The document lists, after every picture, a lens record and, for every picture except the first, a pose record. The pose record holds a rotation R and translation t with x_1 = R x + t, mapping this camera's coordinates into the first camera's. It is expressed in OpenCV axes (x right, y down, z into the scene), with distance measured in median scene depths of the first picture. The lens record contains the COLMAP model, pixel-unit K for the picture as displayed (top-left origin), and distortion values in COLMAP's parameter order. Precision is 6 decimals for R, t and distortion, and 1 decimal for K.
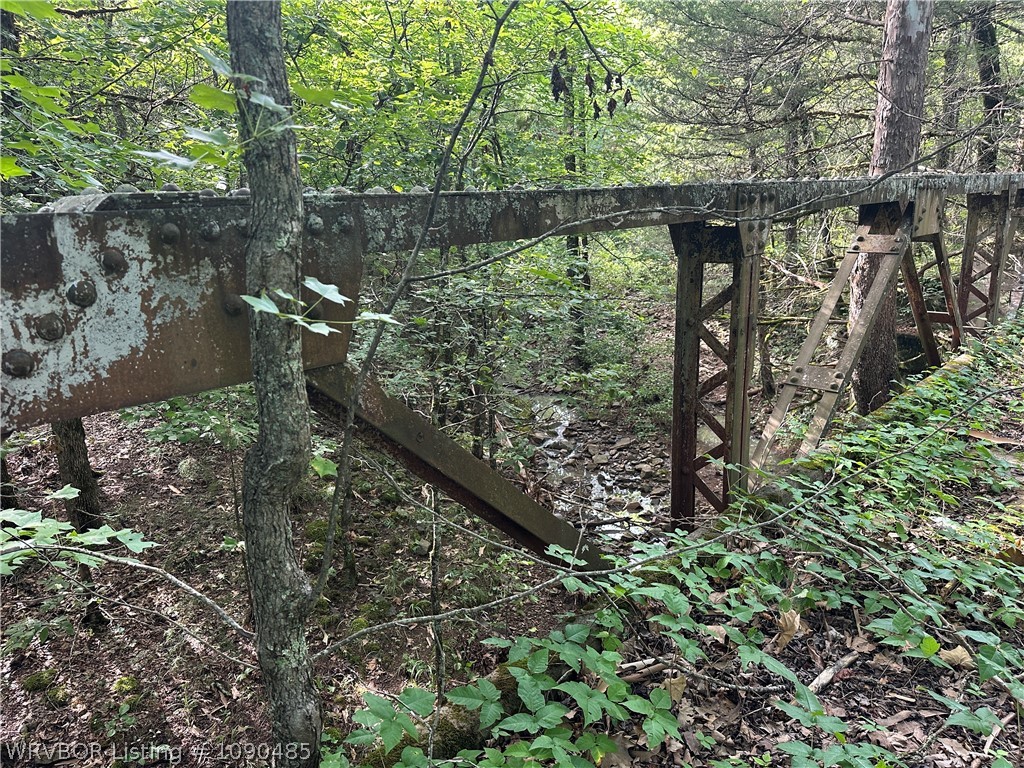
lens RADIAL K [[720.0, 0, 507.2], [0, 720.0, 385.8], [0, 0, 1]] dist [0.076190, -0.082384]
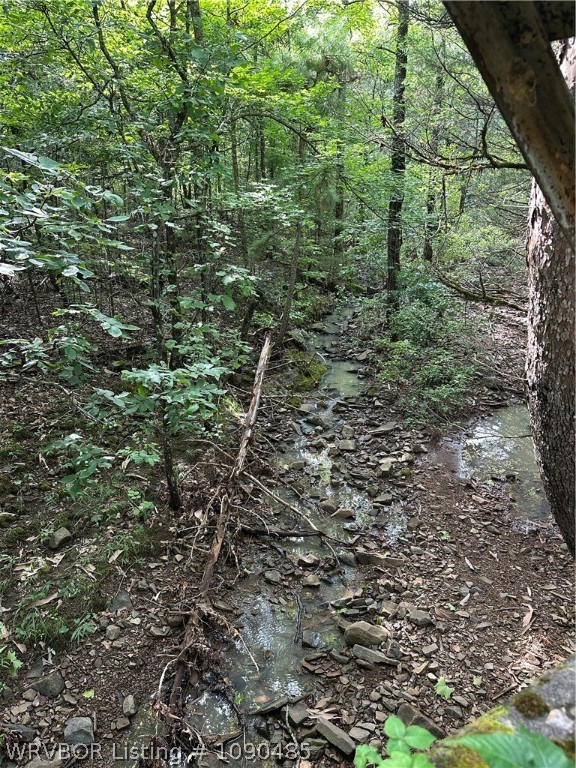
lens RADIAL K [[540.0, 0, 288.0], [0, 540.0, 384.2], [0, 0, 1]] dist [0.076190, -0.082384]
pose [[0.965116, 0.115828, -0.234807, 0.411172], [-0.092210, 0.989732, 0.109218, -0.084511], [0.245046, -0.083756, 0.965887, 0.637974]]
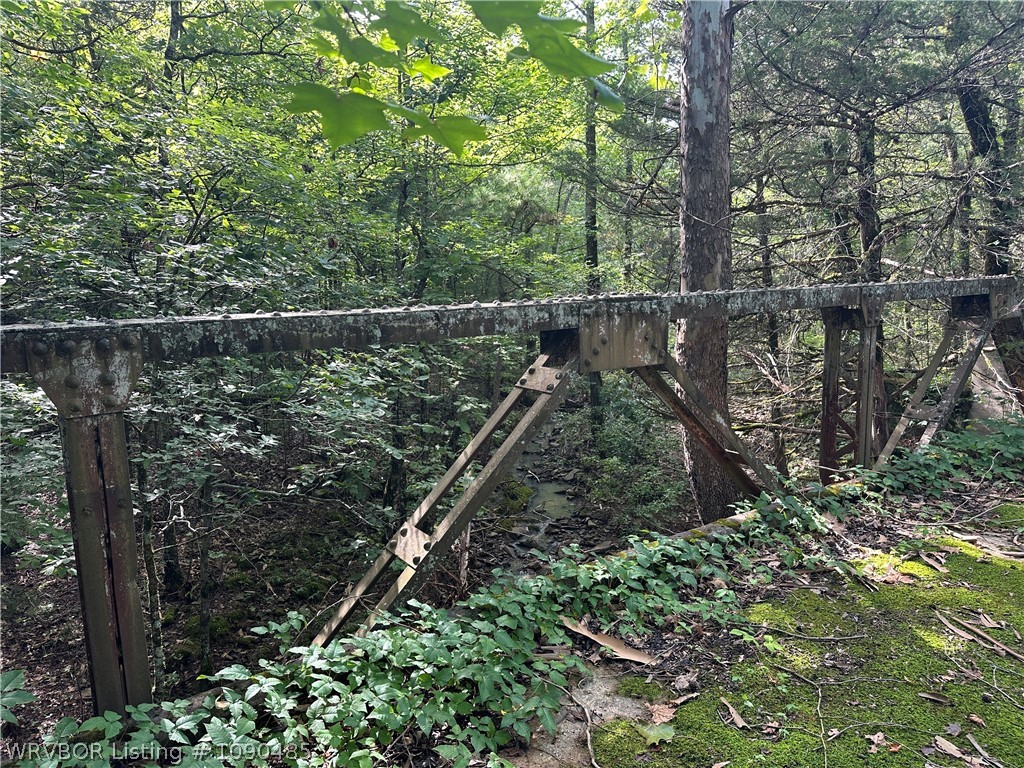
lens RADIAL K [[720.0, 0, 513.5], [0, 720.0, 379.1], [0, 0, 1]] dist [0.076190, -0.082384]
pose [[0.984427, 0.043320, -0.170375, 0.414612], [-0.060178, 0.993651, -0.095059, -0.078250], [0.165175, 0.103831, 0.980784, 0.136940]]
